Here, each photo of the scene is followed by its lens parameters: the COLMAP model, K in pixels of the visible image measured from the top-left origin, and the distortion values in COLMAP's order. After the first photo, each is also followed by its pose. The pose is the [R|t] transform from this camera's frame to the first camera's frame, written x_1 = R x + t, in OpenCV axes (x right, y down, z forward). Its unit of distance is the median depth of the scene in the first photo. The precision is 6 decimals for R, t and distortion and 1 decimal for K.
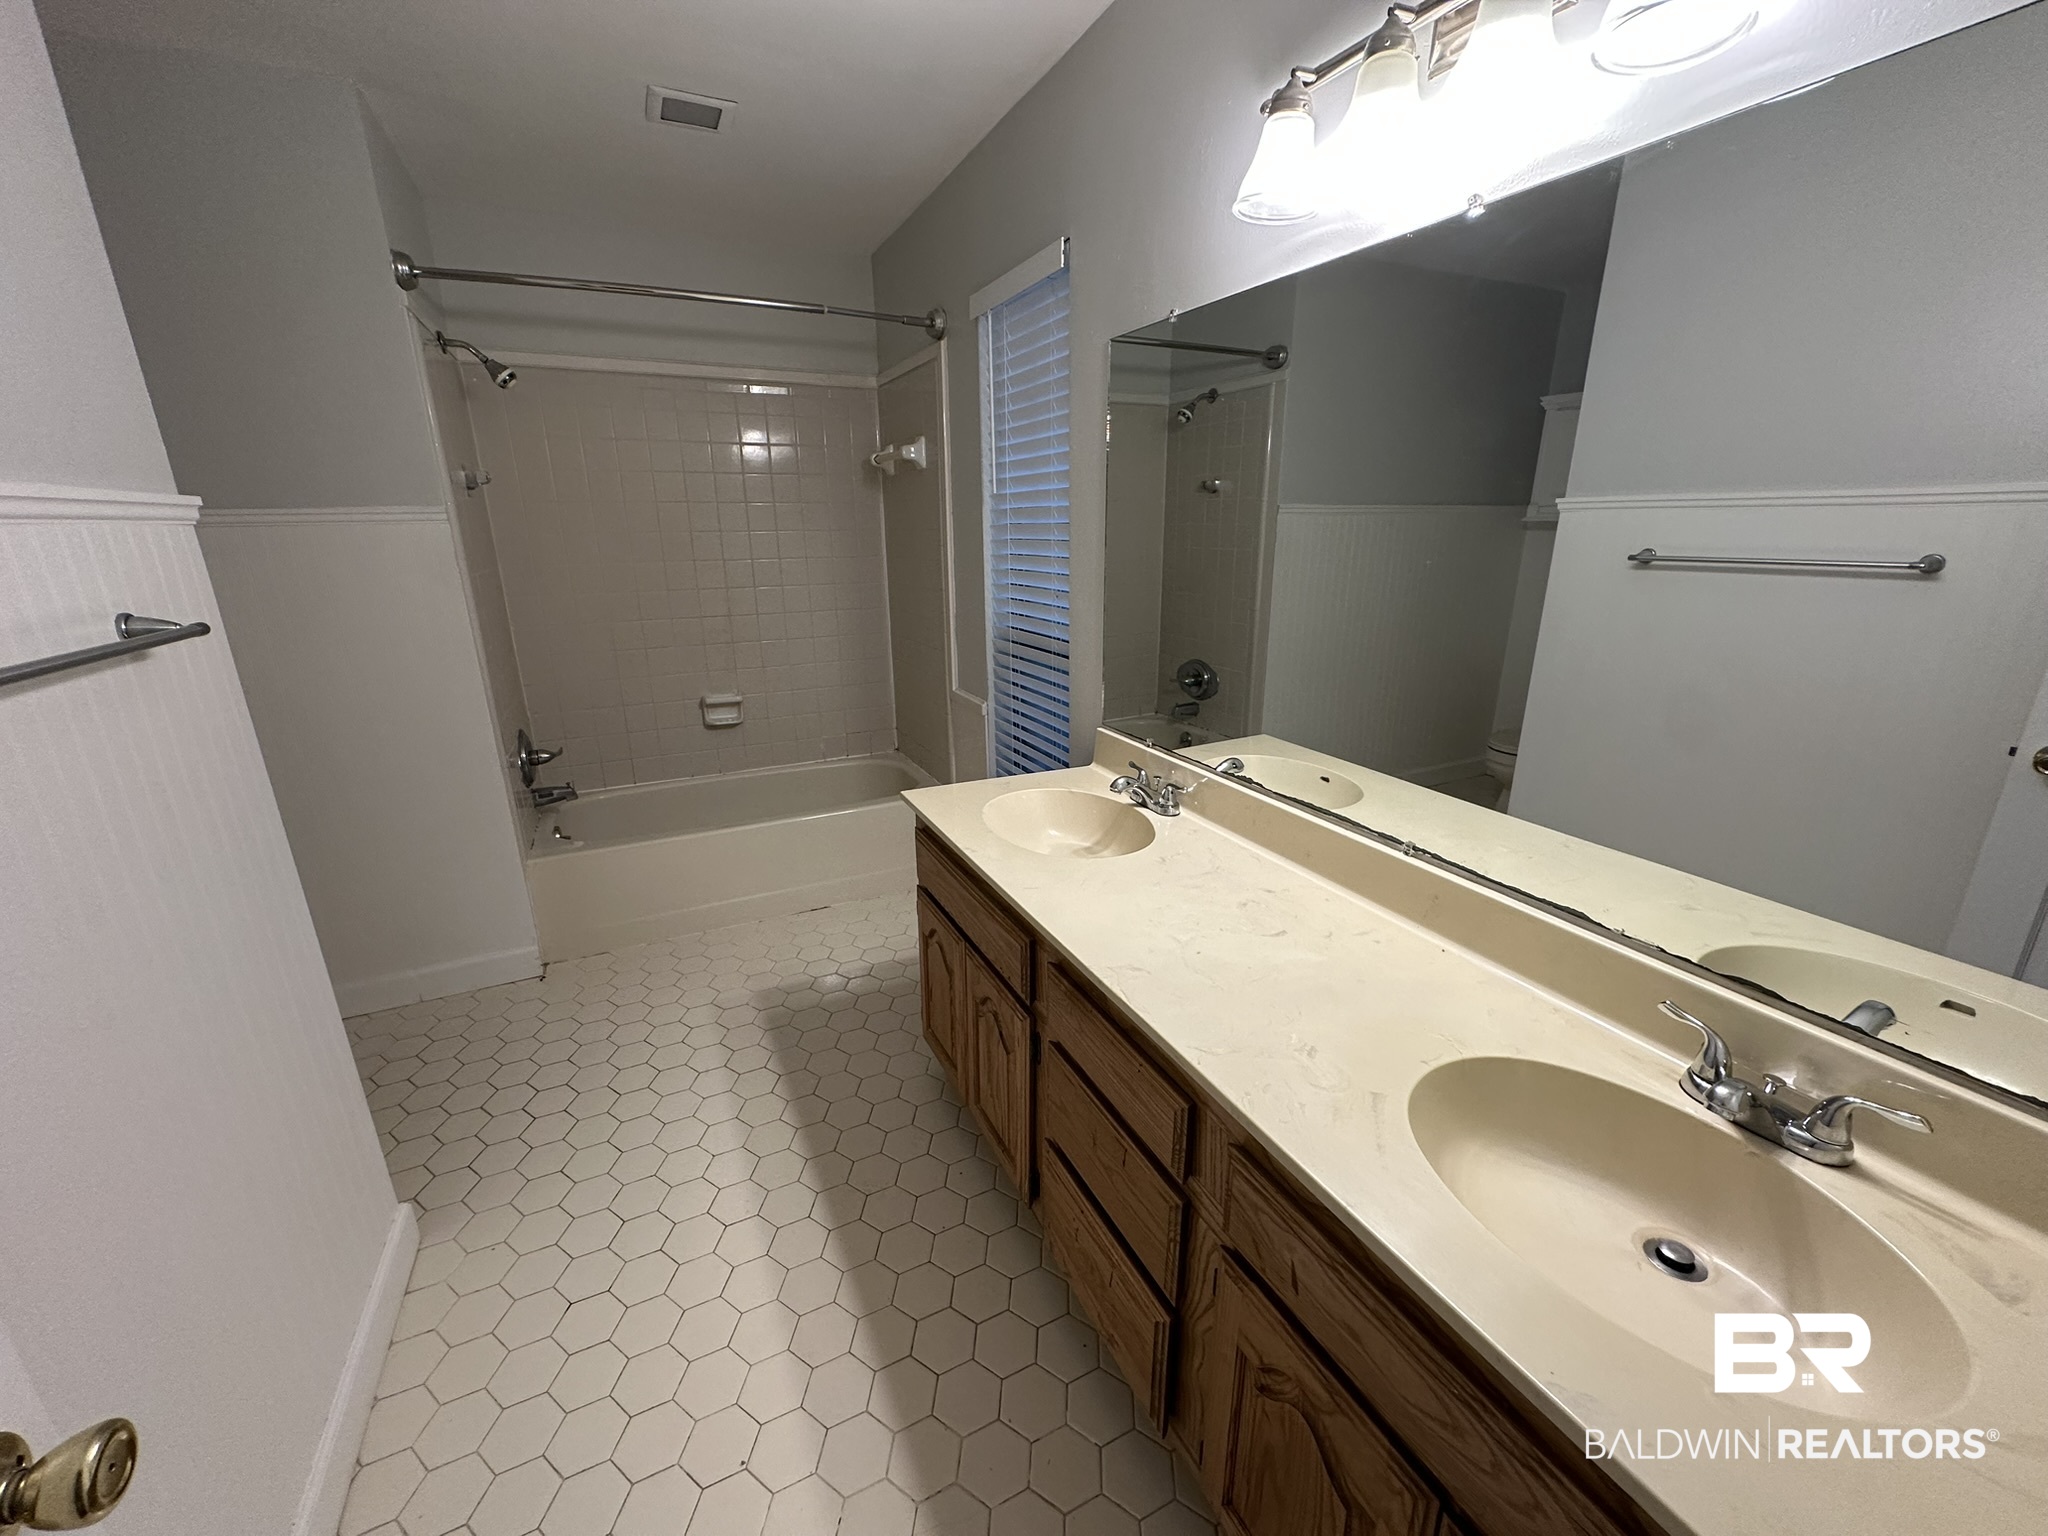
lens RADIAL K [[815.7, 0, 1023.6], [0, 815.7, 771.4], [0, 0, 1]] dist [-0.007535, 0.000114]
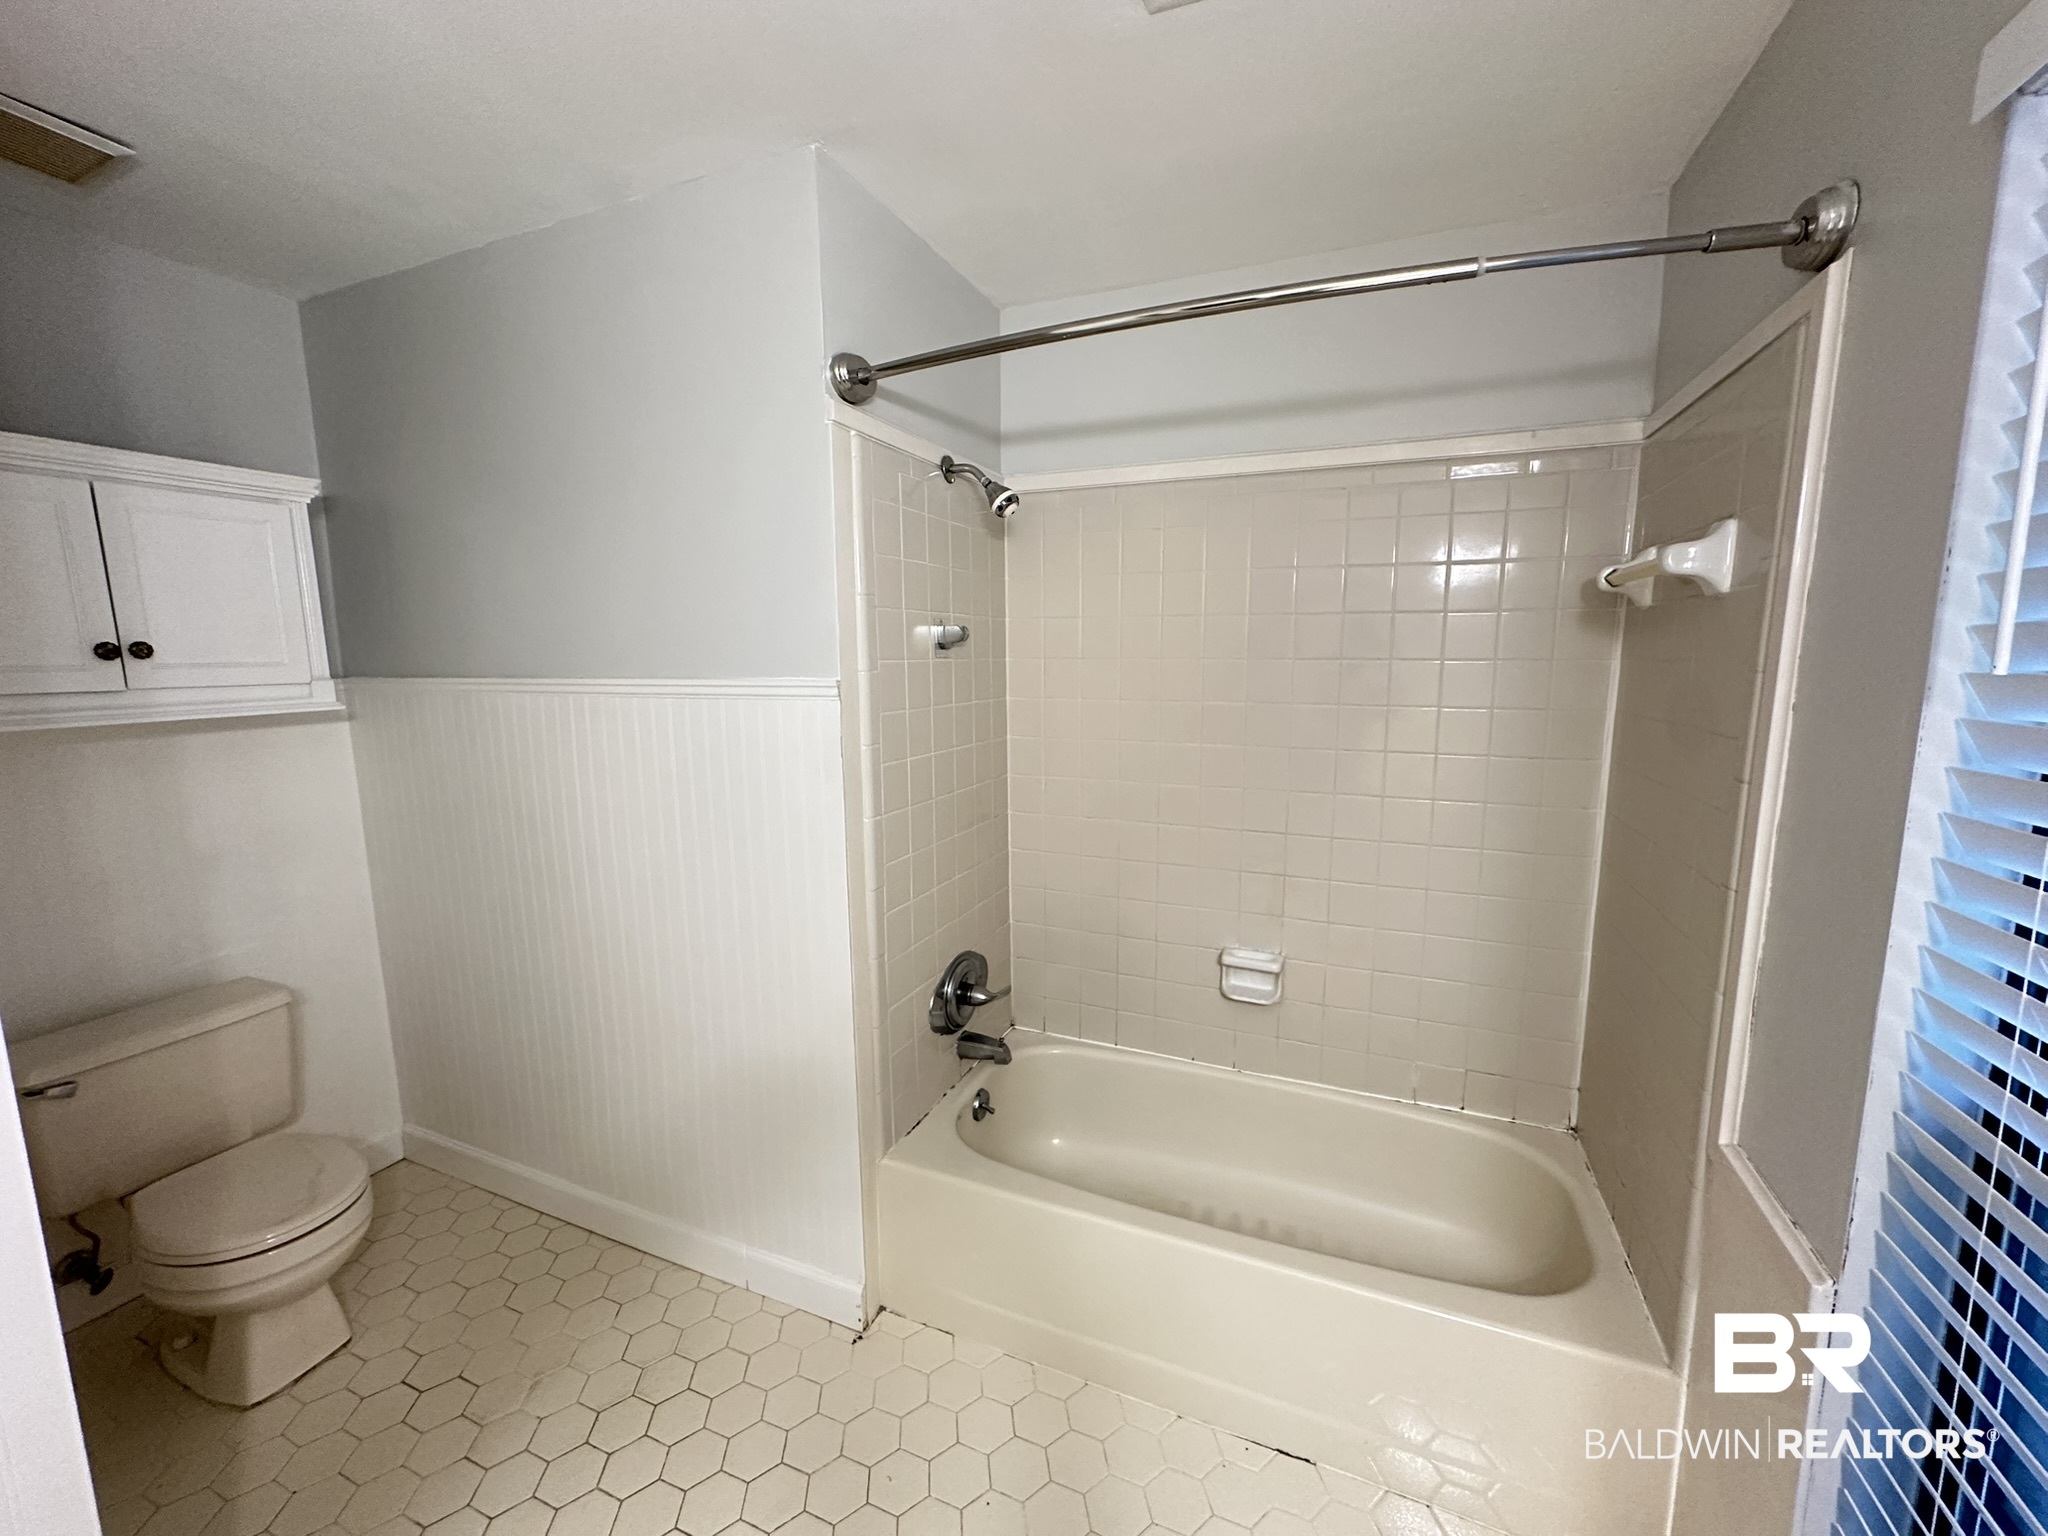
lens RADIAL K [[815.7, 0, 1022.6], [0, 815.7, 766.3], [0, 0, 1]] dist [-0.007535, 0.000114]
pose [[0.655460, 0.113136, -0.746708, -0.038800], [-0.219638, 0.974536, -0.045144, -0.191466], [0.722587, 0.193596, 0.663618, 0.490091]]
